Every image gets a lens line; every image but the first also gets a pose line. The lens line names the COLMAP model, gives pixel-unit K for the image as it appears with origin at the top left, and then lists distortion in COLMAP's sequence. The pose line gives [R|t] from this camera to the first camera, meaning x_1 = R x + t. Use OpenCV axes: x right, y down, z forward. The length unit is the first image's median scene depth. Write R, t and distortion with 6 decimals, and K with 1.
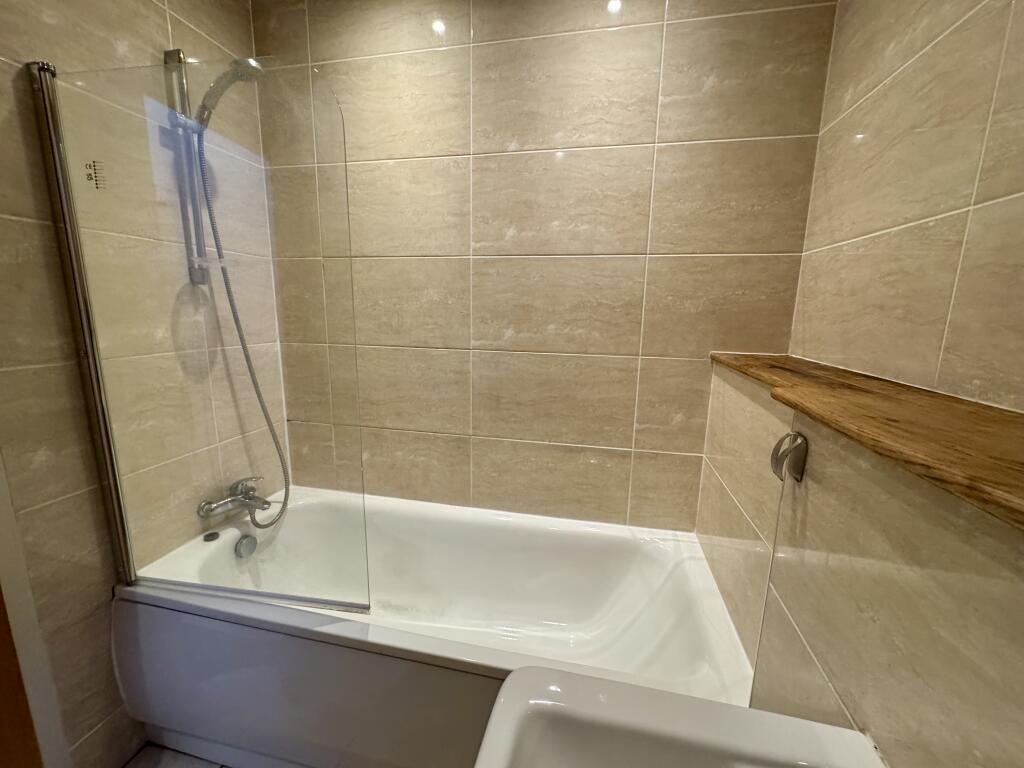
lens RADIAL K [[409.0, 0, 512.0], [0, 409.0, 384.0], [0, 0, 1]] dist [-0.001321, 0.000011]
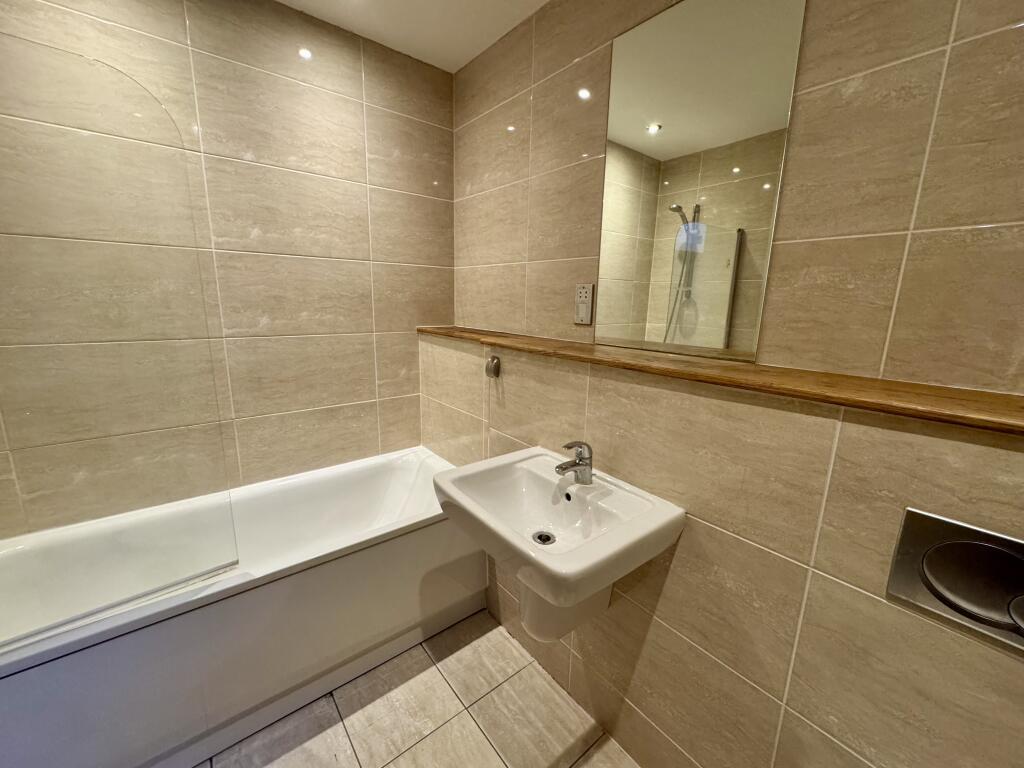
lens RADIAL K [[409.0, 0, 512.0], [0, 409.0, 384.0], [0, 0, 1]] dist [-0.001321, 0.000011]
pose [[0.627804, -0.162073, 0.761311, -0.487797], [0.130267, 0.986165, 0.102518, 0.023857], [-0.767393, 0.034812, 0.640231, -0.264336]]
